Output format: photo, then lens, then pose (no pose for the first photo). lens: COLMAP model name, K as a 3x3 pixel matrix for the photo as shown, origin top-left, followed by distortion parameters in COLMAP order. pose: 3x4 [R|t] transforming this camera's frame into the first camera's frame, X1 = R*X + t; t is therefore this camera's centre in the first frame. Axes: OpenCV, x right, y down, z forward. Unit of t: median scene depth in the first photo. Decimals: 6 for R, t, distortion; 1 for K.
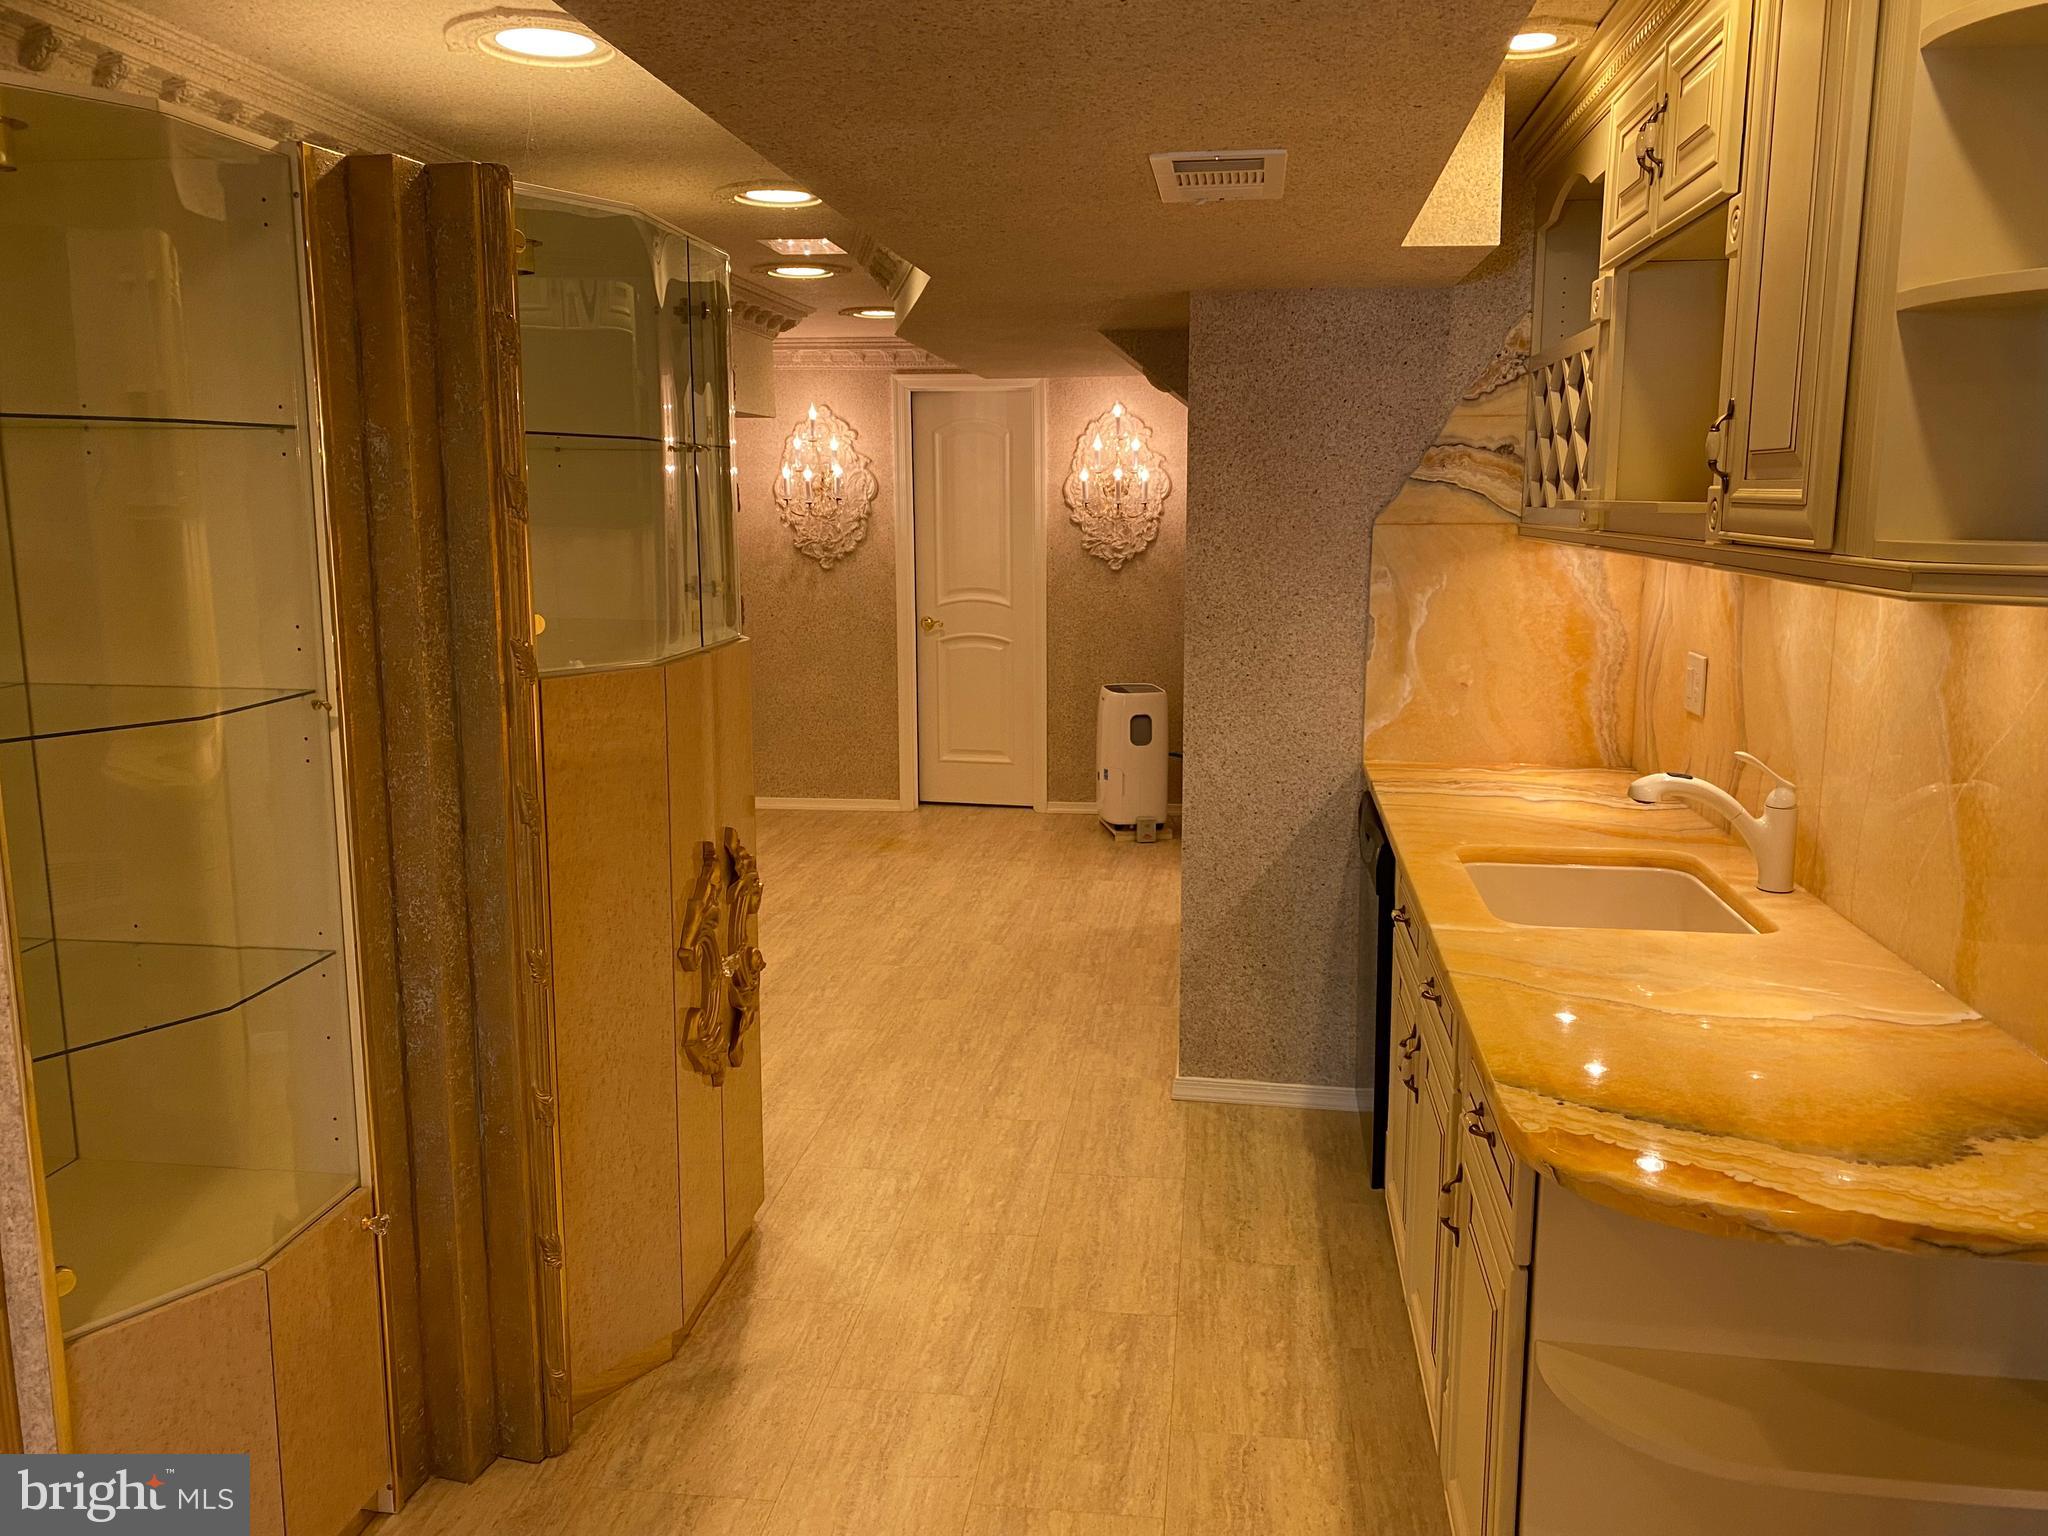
lens RADIAL K [[1571.2, 0, 1026.5], [0, 1571.2, 764.8], [0, 0, 1]] dist [0.056137, -0.057076]
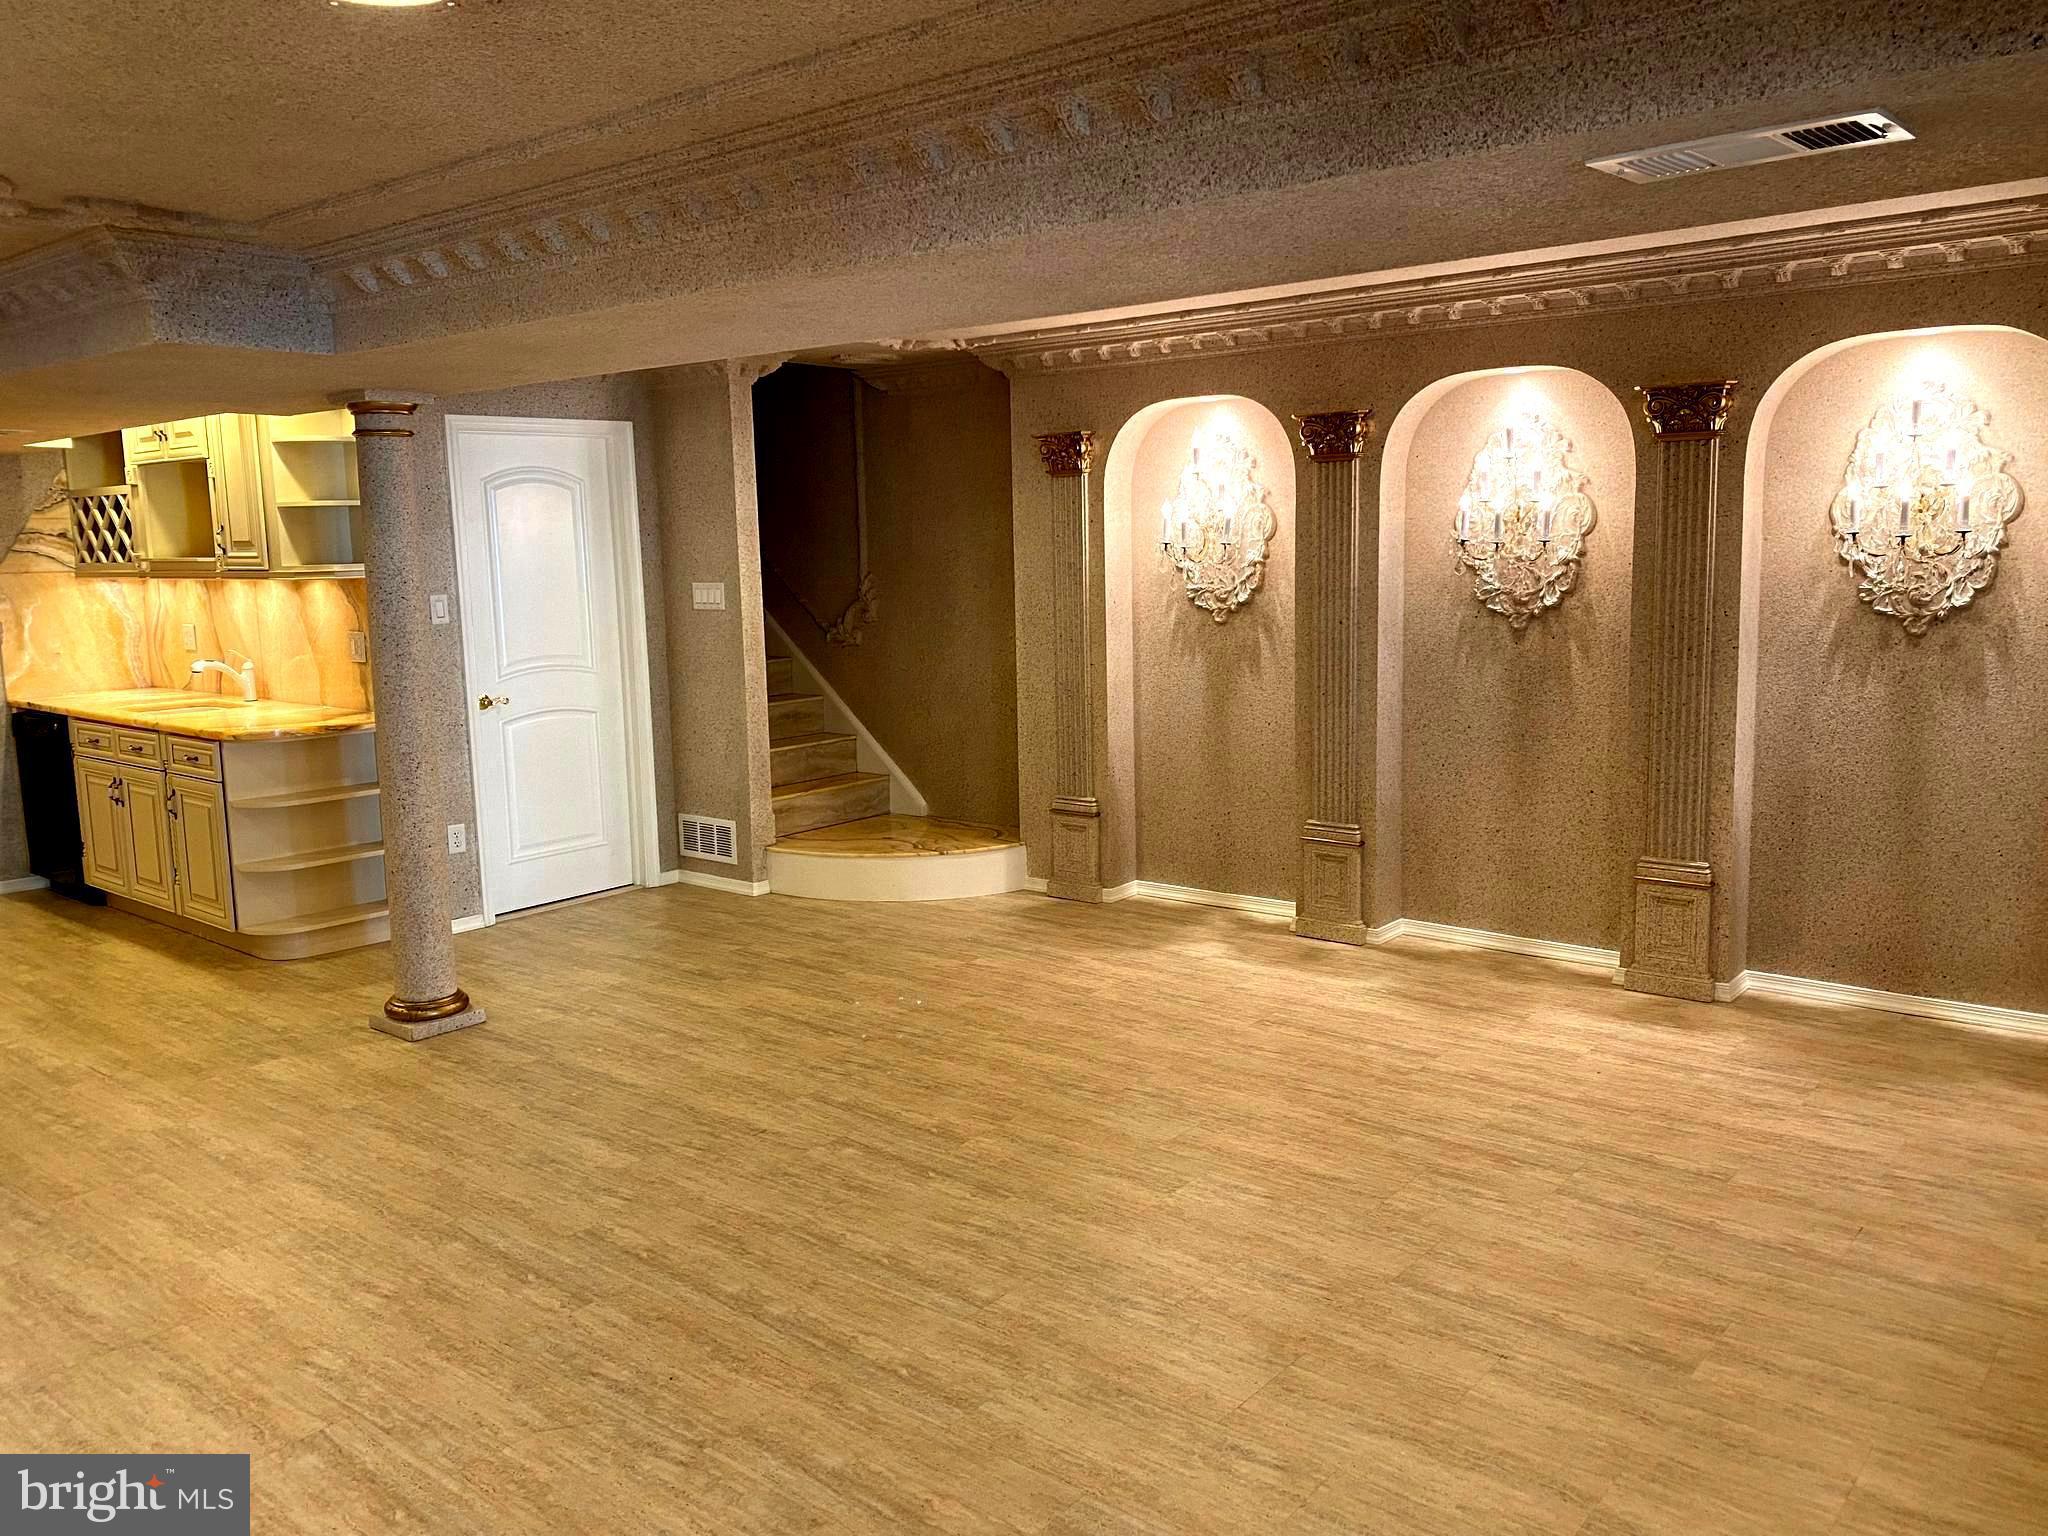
lens RADIAL K [[1571.2, 0, 1047.2], [0, 1571.2, 731.0], [0, 0, 1]] dist [0.056137, -0.057076]
pose [[0.536946, -0.116668, 0.835510, -0.721889], [0.164417, 0.985872, 0.032000, 0.181639], [-0.827439, 0.120190, 0.548542, -1.081921]]
